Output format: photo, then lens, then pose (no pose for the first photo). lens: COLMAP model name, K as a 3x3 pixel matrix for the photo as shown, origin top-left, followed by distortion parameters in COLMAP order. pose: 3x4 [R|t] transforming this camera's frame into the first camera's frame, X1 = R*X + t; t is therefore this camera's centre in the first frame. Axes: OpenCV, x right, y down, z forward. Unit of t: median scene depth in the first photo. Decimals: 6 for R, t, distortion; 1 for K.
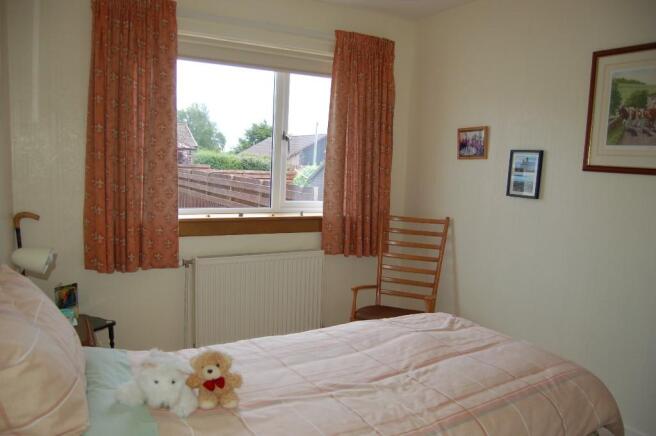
lens RADIAL K [[513.3, 0, 325.3], [0, 513.3, 220.4], [0, 0, 1]] dist [-0.084502, 0.035120]
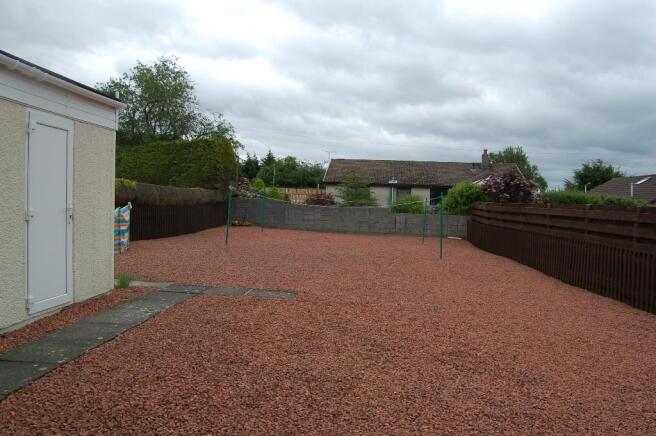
lens RADIAL K [[513.3, 0, 328.8], [0, 513.3, 218.0], [0, 0, 1]] dist [-0.084502, 0.035120]
pose [[0.843998, 0.008089, -0.536285, -0.898655], [-0.063377, 0.994385, -0.084744, -0.027773], [0.532588, 0.105512, 0.839772, 1.294324]]
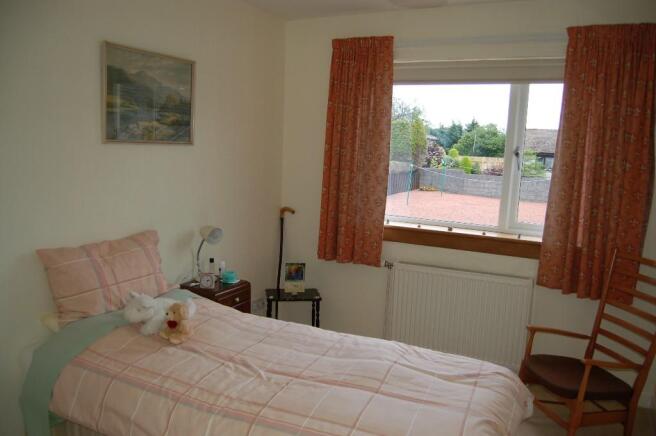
lens RADIAL K [[513.3, 0, 326.4], [0, 513.3, 216.2], [0, 0, 1]] dist [-0.084502, 0.035120]
pose [[0.557170, 0.087603, -0.825765, 0.594995], [-0.115848, 0.992895, 0.027167, -0.039597], [0.822278, 0.080527, 0.563360, 0.248583]]
